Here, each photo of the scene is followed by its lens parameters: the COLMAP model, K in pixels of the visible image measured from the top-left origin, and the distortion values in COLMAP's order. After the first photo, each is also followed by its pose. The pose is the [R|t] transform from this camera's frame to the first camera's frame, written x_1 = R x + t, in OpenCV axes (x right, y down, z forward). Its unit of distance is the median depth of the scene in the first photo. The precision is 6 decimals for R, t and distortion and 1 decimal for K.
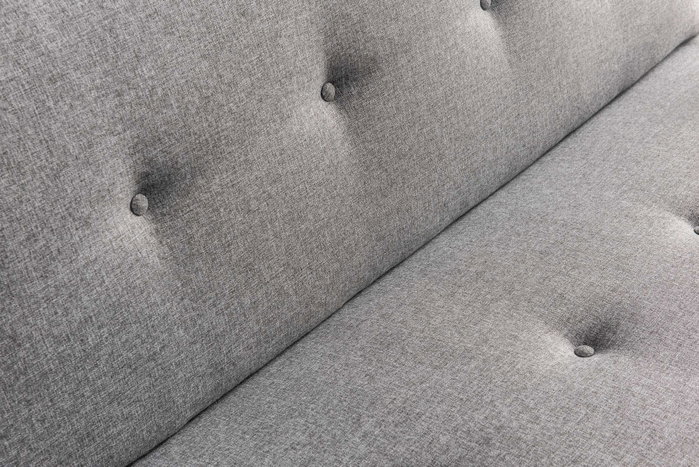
lens RADIAL K [[1365.5, 0, 349.5], [0, 1365.5, 233.5], [0, 0, 1]] dist [-0.028988, 0.146276]
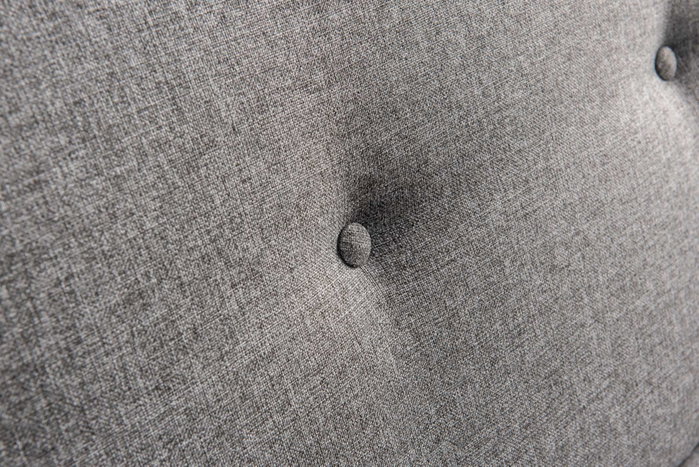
lens RADIAL K [[1365.5, 0, 349.5], [0, 1365.5, 233.5], [0, 0, 1]] dist [-0.028988, 0.146276]
pose [[0.997508, -0.014252, -0.069103, -0.122860], [0.006670, 0.994049, -0.108729, 0.027966], [0.070241, 0.107997, 0.991667, 0.520204]]
